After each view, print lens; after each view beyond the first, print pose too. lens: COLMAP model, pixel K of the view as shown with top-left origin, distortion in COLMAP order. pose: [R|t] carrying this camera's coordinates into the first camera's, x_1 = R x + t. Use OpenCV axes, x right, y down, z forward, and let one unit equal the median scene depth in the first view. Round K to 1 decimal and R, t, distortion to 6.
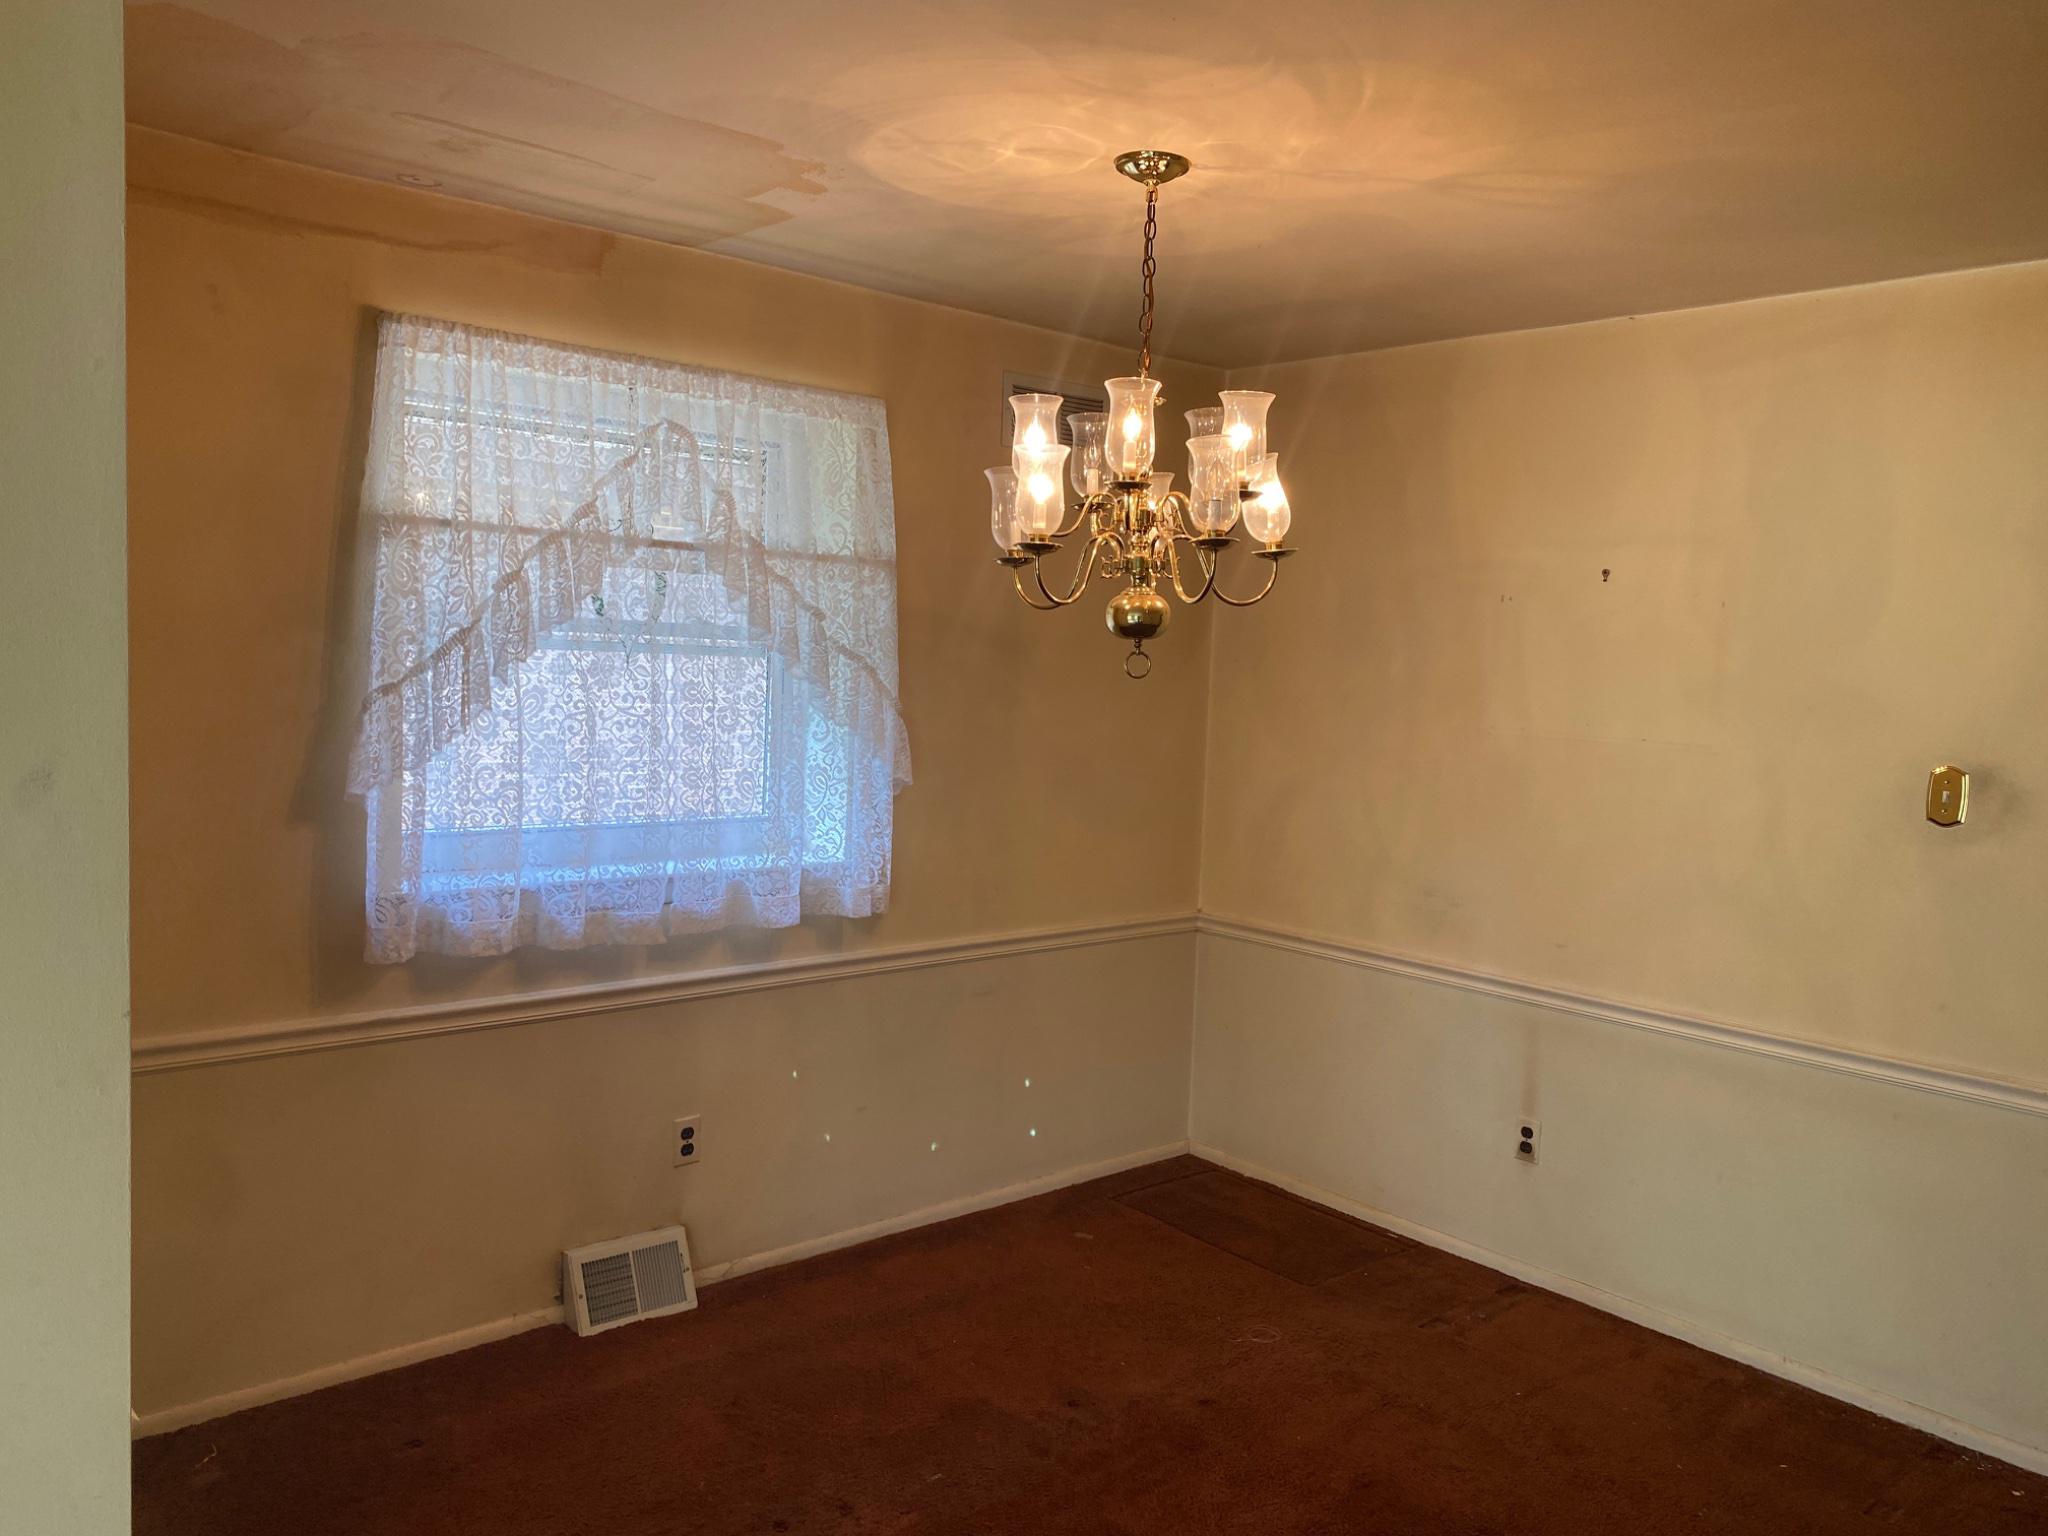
lens RADIAL K [[1583.7, 0, 1076.6], [0, 1583.7, 819.3], [0, 0, 1]] dist [0.114855, -0.194962]
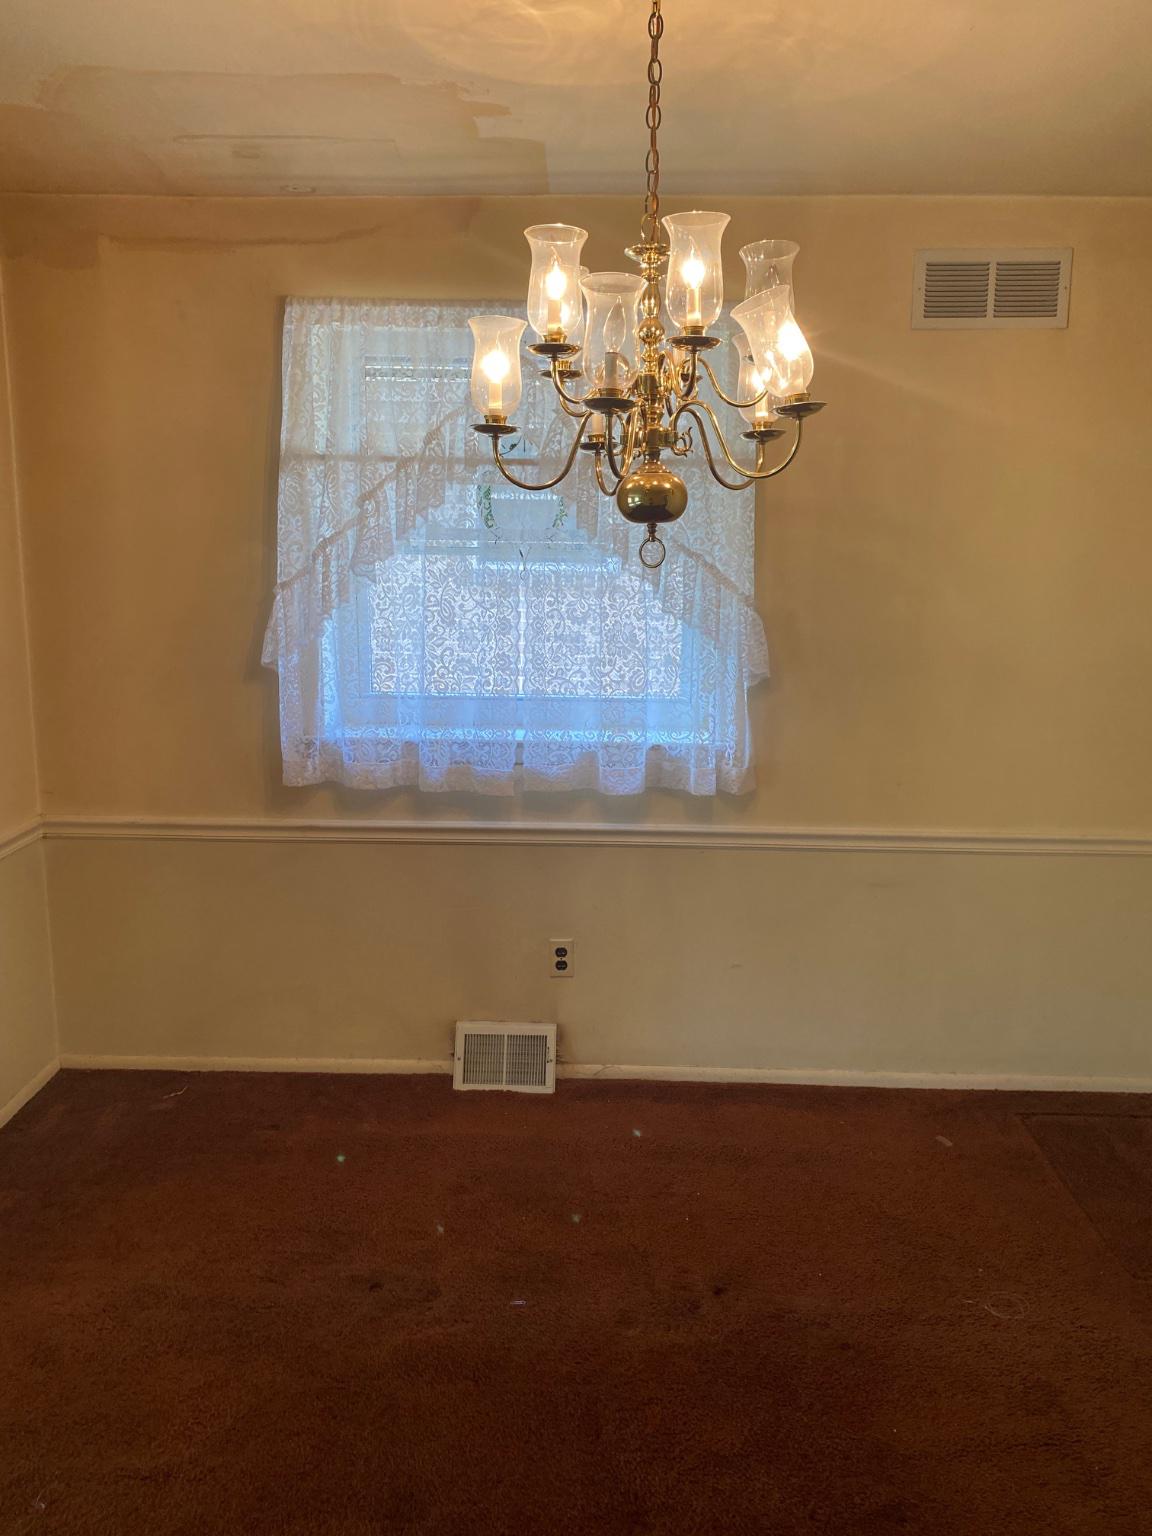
lens RADIAL K [[1187.8, 0, 602.8], [0, 1187.8, 782.4], [0, 0, 1]] dist [0.114855, -0.194962]
pose [[0.717179, 0.105778, -0.688815, 0.427762], [-0.055957, 0.993963, 0.094376, -0.023376], [0.694639, -0.029140, 0.718768, 0.401404]]
